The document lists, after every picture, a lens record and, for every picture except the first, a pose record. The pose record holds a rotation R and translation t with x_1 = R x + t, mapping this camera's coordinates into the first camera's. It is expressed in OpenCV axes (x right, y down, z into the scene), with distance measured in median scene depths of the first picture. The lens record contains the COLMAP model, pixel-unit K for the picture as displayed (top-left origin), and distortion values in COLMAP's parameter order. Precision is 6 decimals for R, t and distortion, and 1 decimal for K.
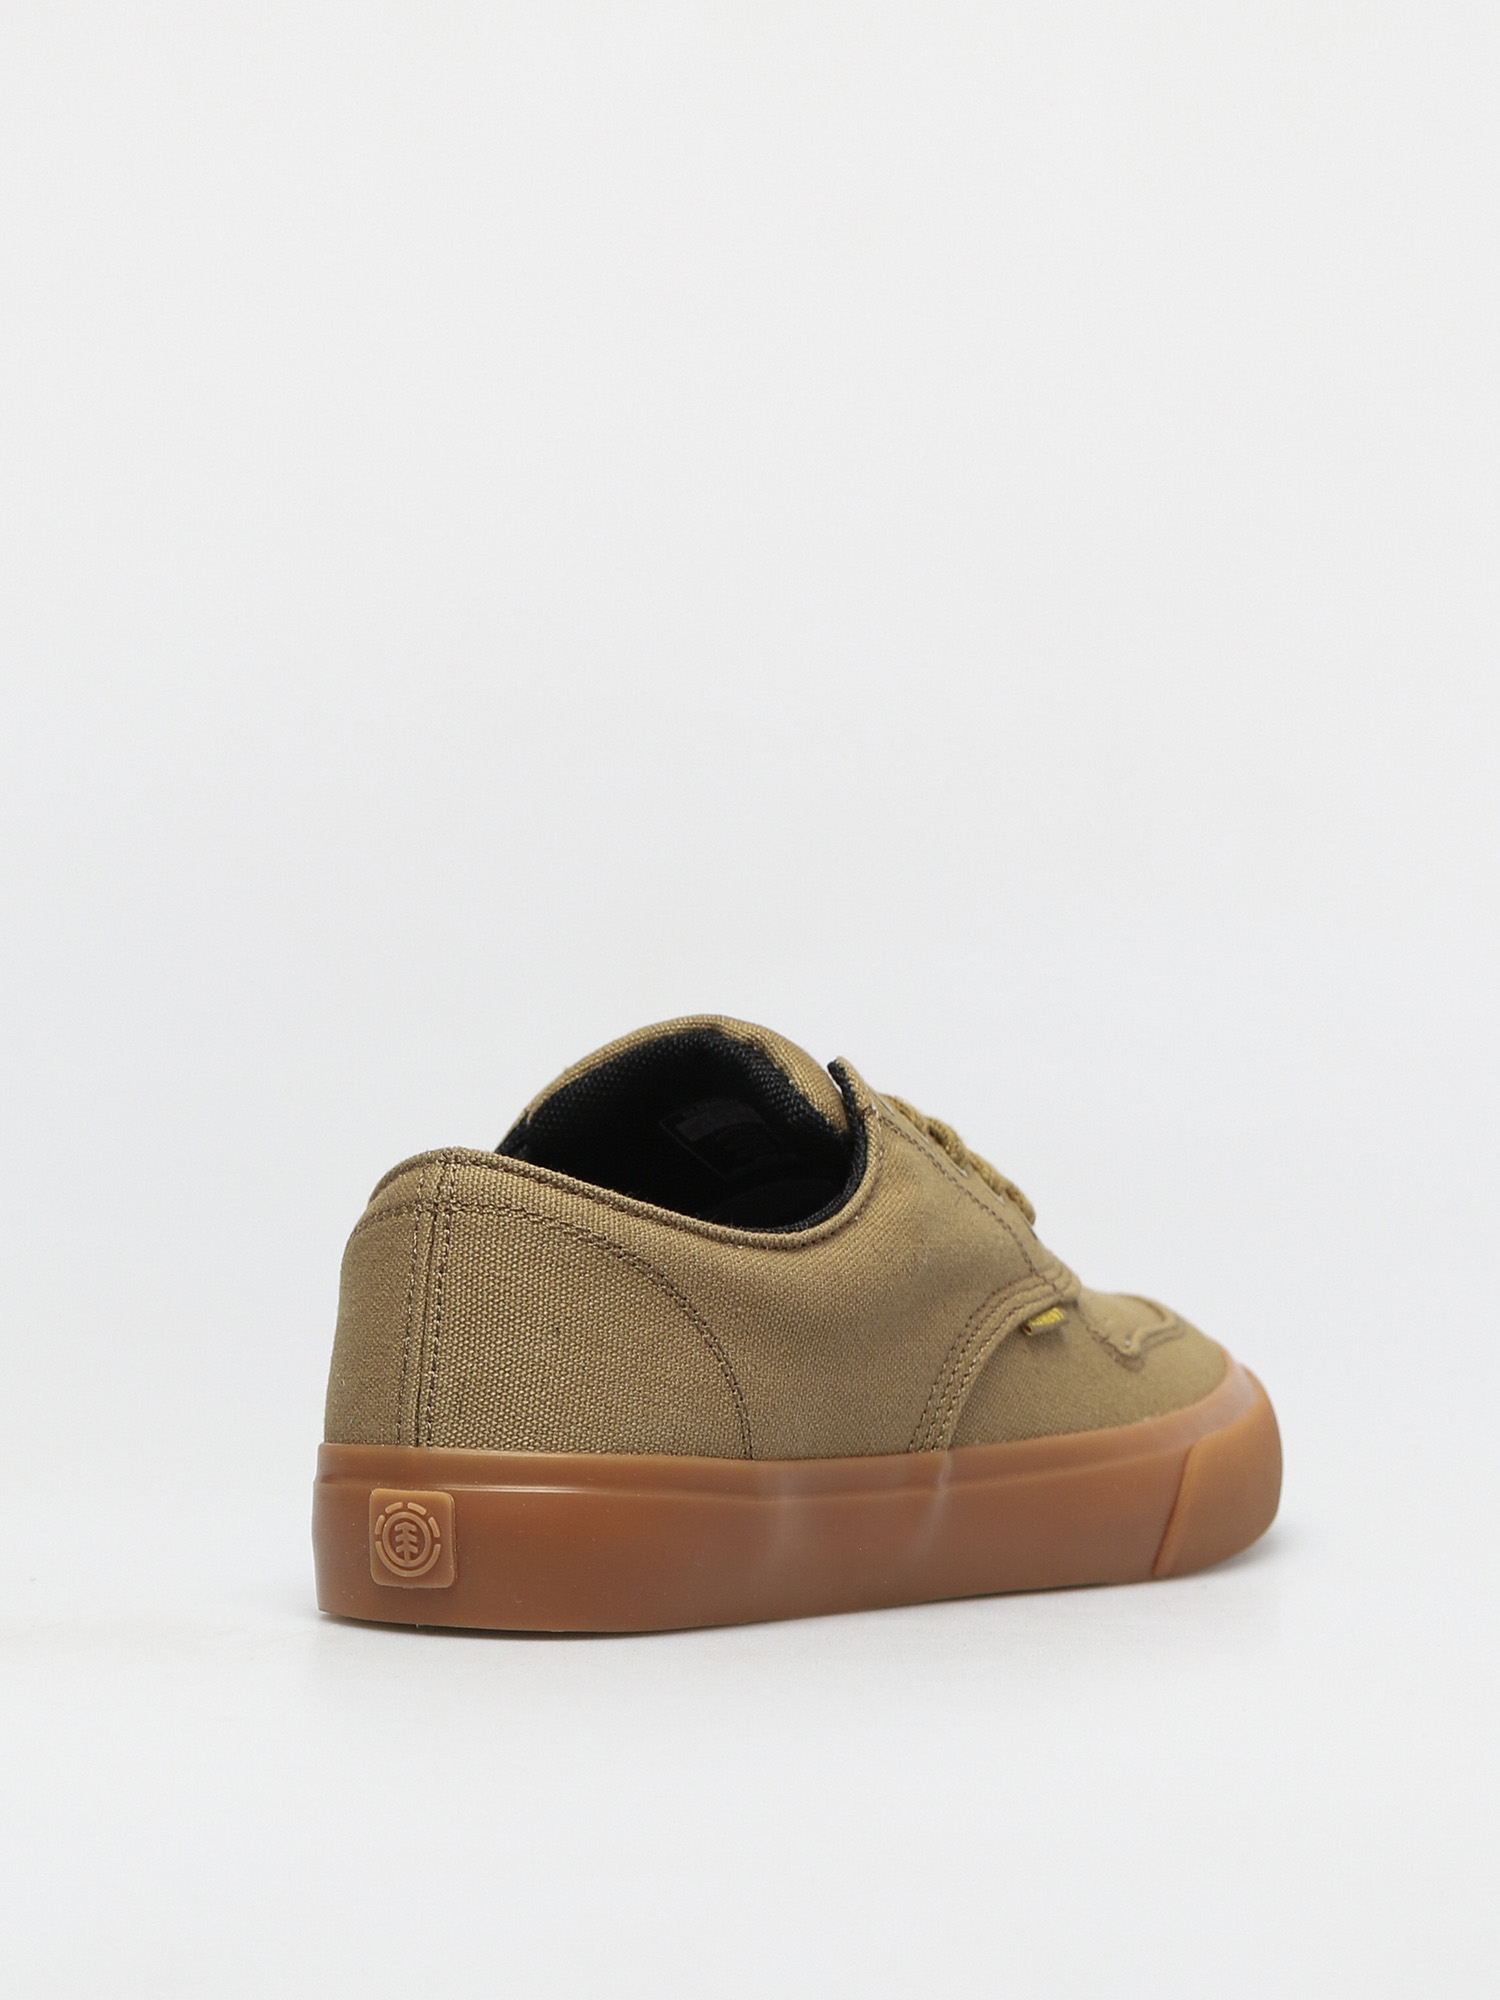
lens RADIAL K [[5692.0, 0, 750.0], [0, 5692.0, 1000.0], [0, 0, 1]] dist [-0.097866, -0.073601]
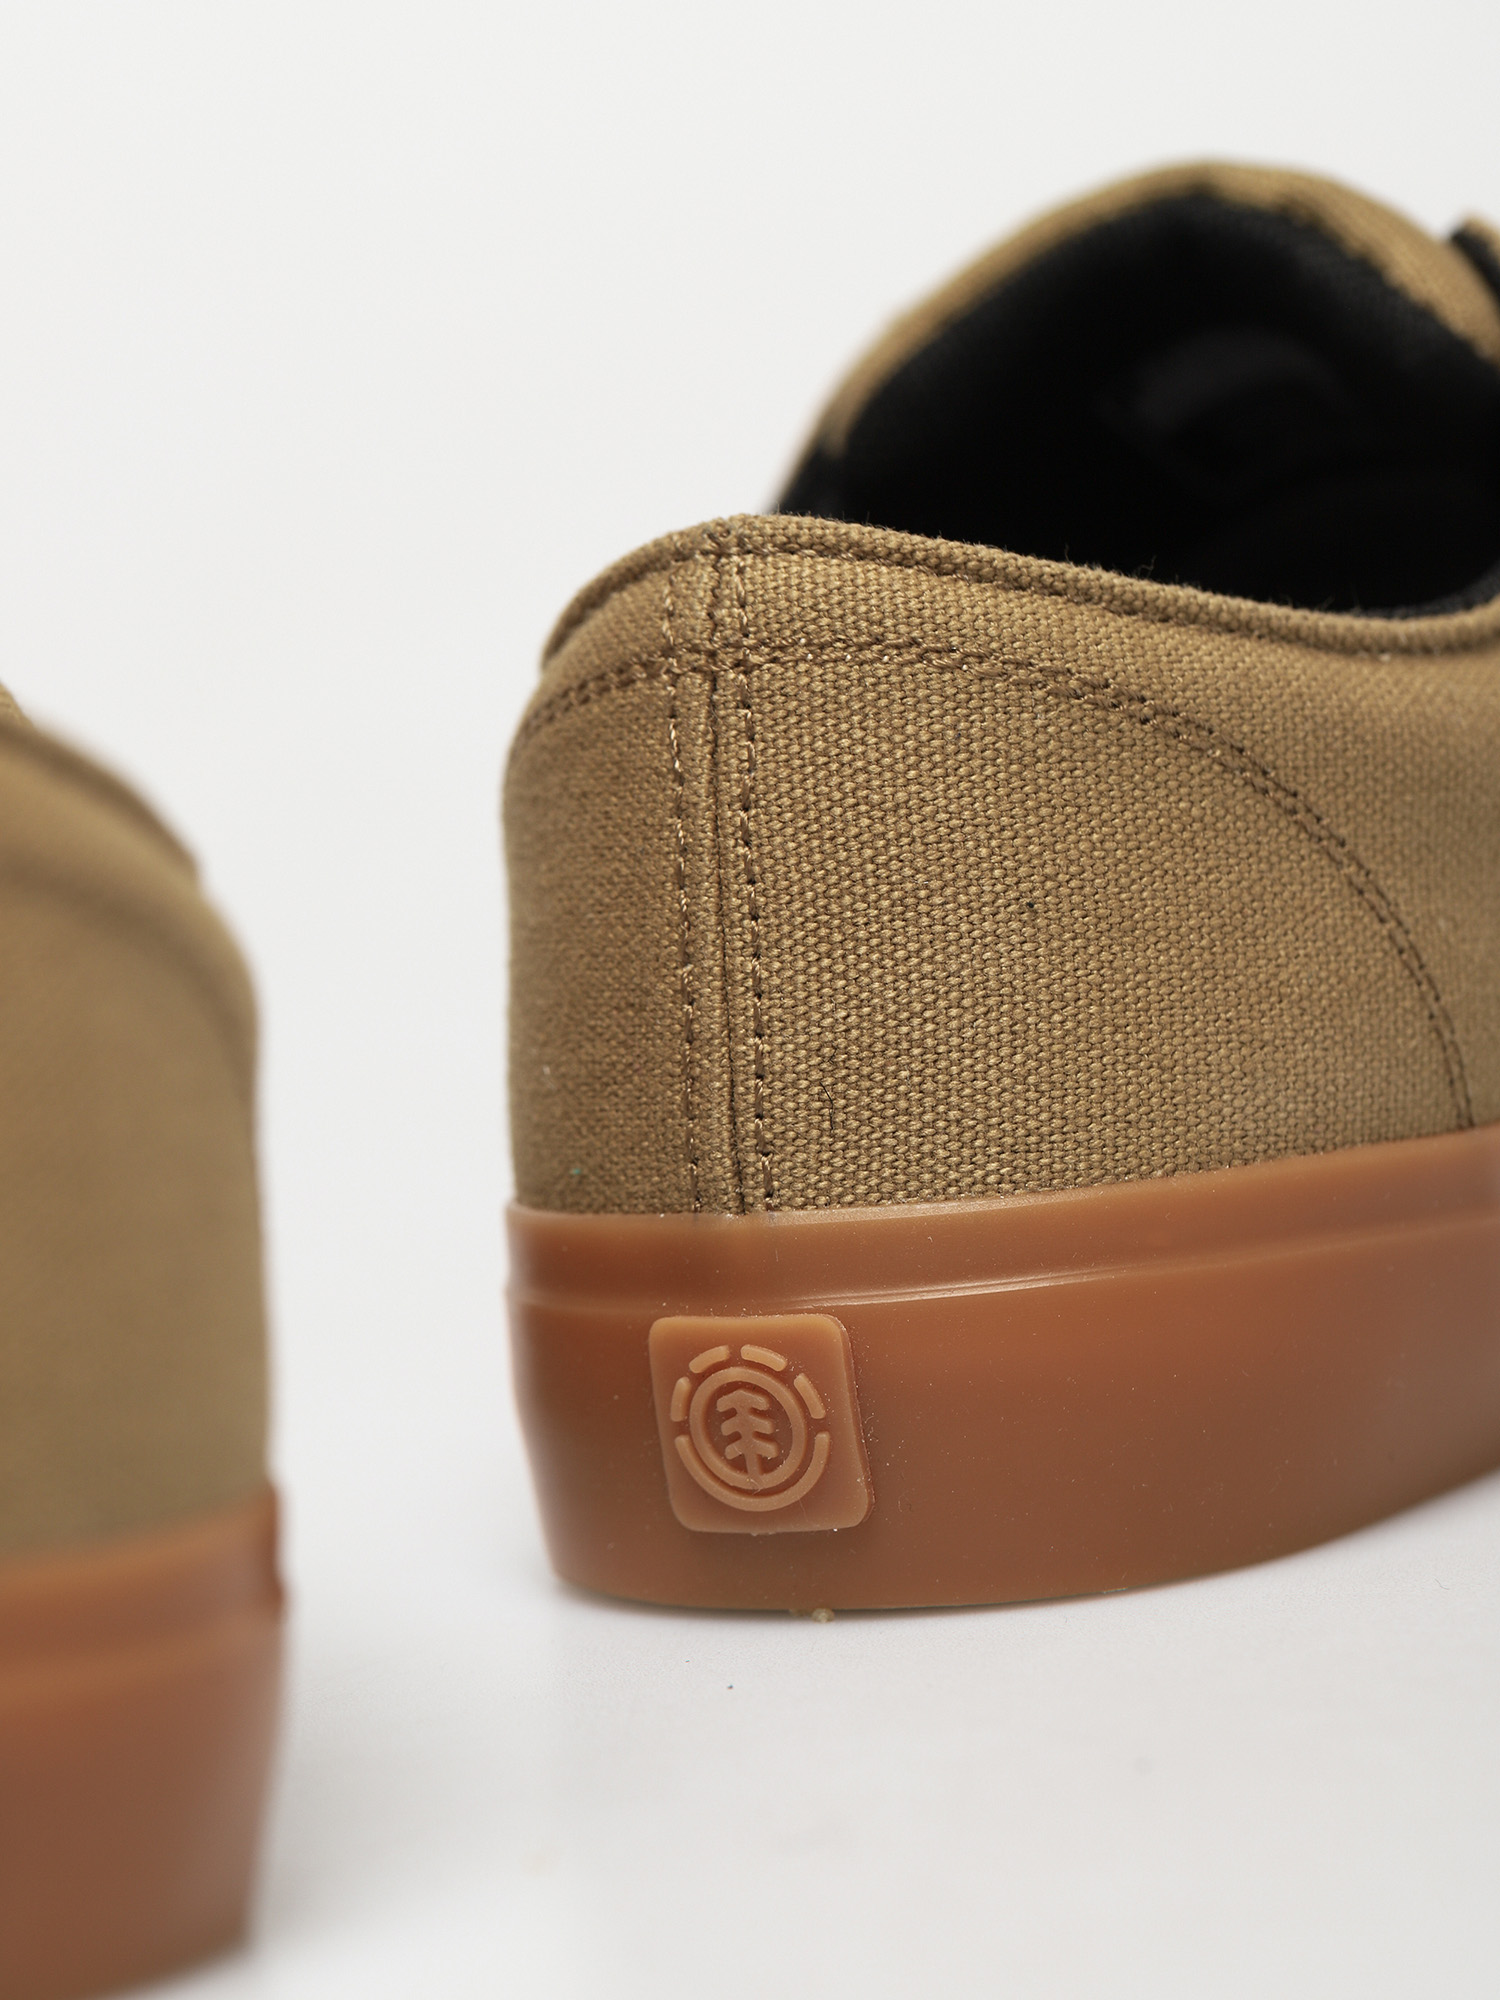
lens RADIAL K [[5692.0, 0, 750.0], [0, 5692.0, 1000.0], [0, 0, 1]] dist [-0.097866, -0.073601]
pose [[0.992284, -0.123914, -0.004182, -0.053756], [0.123417, 0.983957, 0.128830, 0.006258], [-0.011849, -0.128352, 0.991658, 0.565055]]
